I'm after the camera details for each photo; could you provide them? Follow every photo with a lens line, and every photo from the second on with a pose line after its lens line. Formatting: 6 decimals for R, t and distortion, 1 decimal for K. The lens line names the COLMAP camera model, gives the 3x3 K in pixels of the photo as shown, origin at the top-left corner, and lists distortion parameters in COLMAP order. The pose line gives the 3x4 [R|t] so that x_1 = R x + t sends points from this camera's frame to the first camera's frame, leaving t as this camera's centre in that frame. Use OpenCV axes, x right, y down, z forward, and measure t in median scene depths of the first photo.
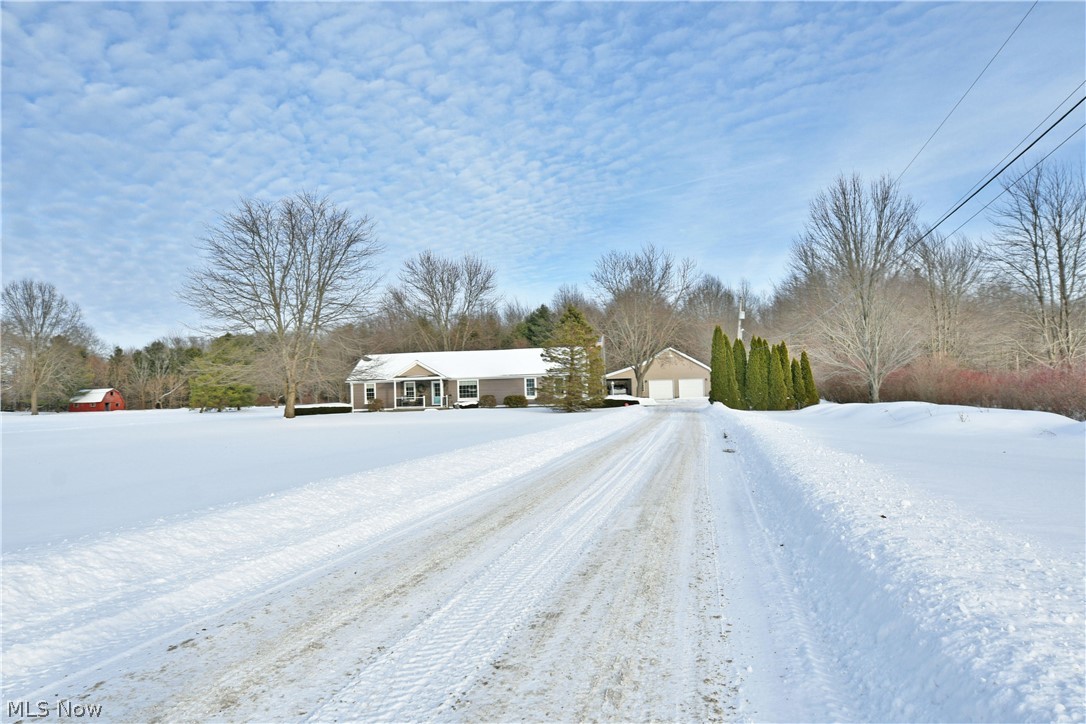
lens RADIAL K [[657.7, 0, 543.8], [0, 657.7, 360.6], [0, 0, 1]] dist [-0.004363, -0.000992]
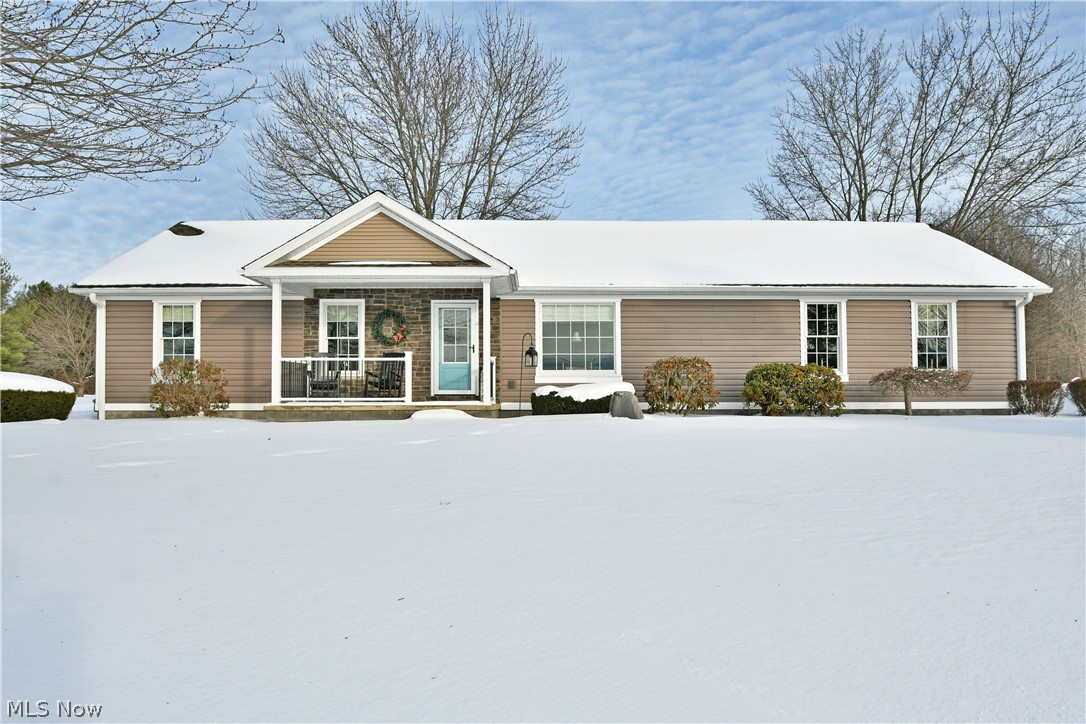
lens RADIAL K [[657.7, 0, 542.0], [0, 657.7, 368.2], [0, 0, 1]] dist [-0.004363, -0.000992]
pose [[0.992706, 0.033721, 0.115746, -0.158311], [-0.035189, 0.999324, 0.010661, 0.053420], [-0.115309, -0.014656, 0.993222, 0.750803]]
